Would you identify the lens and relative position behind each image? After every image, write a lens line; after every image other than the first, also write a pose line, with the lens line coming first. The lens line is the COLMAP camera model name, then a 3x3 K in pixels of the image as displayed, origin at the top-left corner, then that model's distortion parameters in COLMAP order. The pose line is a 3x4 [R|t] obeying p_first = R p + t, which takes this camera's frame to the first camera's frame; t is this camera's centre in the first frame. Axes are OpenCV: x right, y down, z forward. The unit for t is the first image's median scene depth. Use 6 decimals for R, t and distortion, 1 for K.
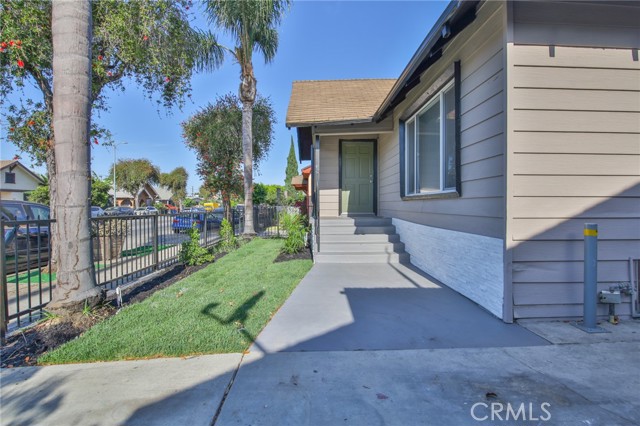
lens RADIAL K [[292.3, 0, 320.2], [0, 292.3, 210.5], [0, 0, 1]] dist [-0.012140, -0.002863]
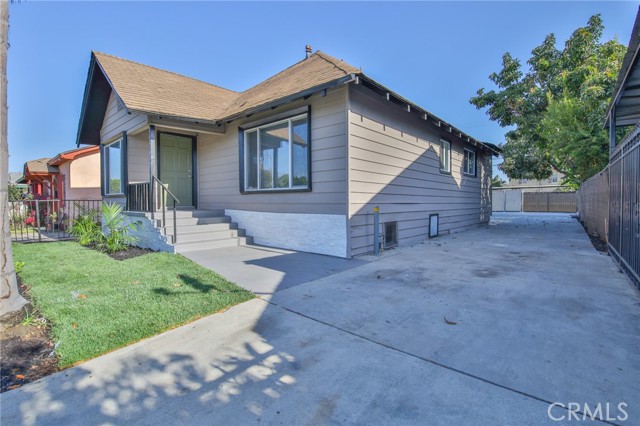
lens RADIAL K [[292.3, 0, 319.5], [0, 292.3, 210.5], [0, 0, 1]] dist [-0.012140, -0.002863]
pose [[0.675644, -0.019908, 0.736960, -0.864652], [0.012581, 0.999801, 0.015474, 0.040129], [-0.737121, -0.001184, 0.675760, -0.136160]]
